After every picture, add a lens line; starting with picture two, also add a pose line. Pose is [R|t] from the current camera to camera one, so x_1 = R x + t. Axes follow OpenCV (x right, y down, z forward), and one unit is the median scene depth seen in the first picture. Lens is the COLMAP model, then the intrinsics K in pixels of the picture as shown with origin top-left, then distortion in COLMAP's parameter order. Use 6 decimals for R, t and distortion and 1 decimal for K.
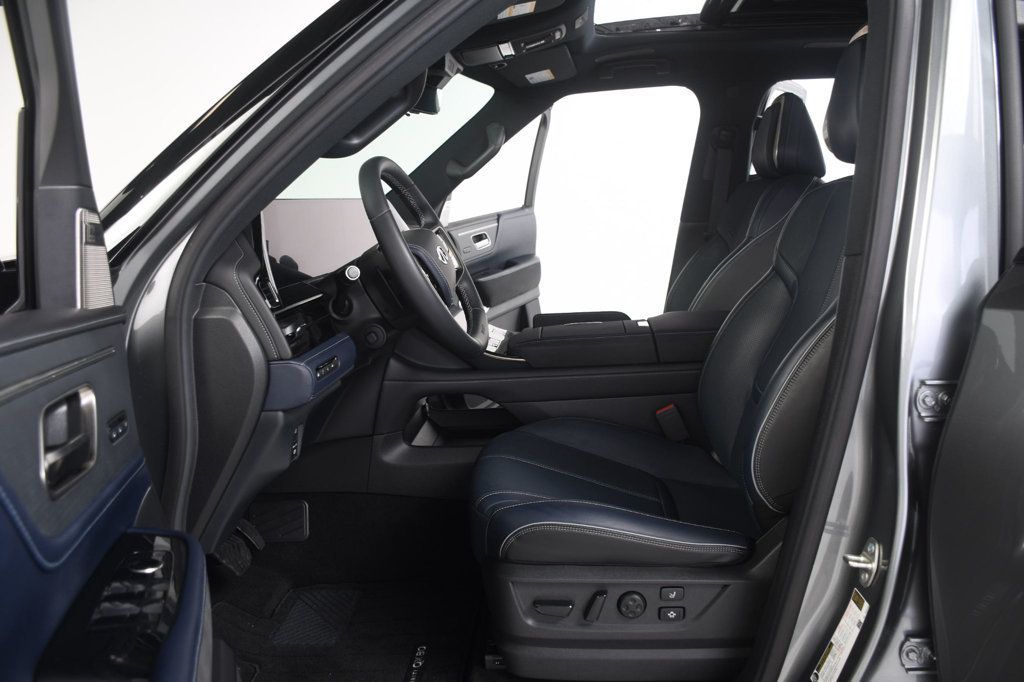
lens RADIAL K [[781.1, 0, 515.1], [0, 781.1, 360.3], [0, 0, 1]] dist [-0.179627, 0.142426]
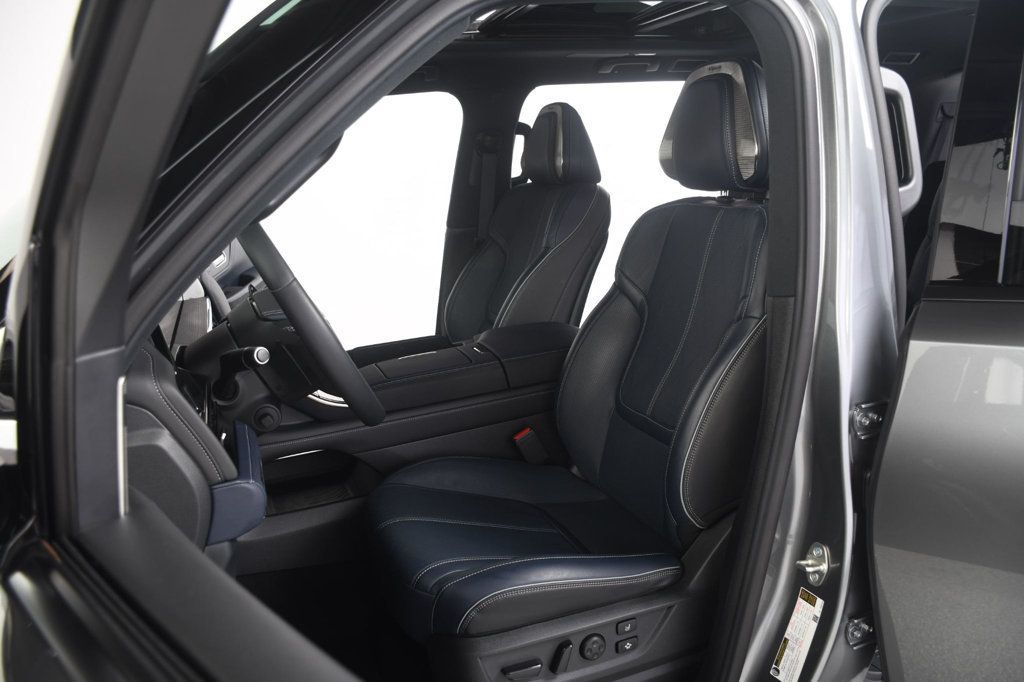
lens RADIAL K [[781.1, 0, 515.1], [0, 781.1, 360.3], [0, 0, 1]] dist [-0.179627, 0.142426]
pose [[0.901167, -0.123208, 0.415593, -0.316484], [0.109730, 0.992368, 0.056264, -0.127432], [-0.419354, -0.005101, 0.907809, 0.127077]]
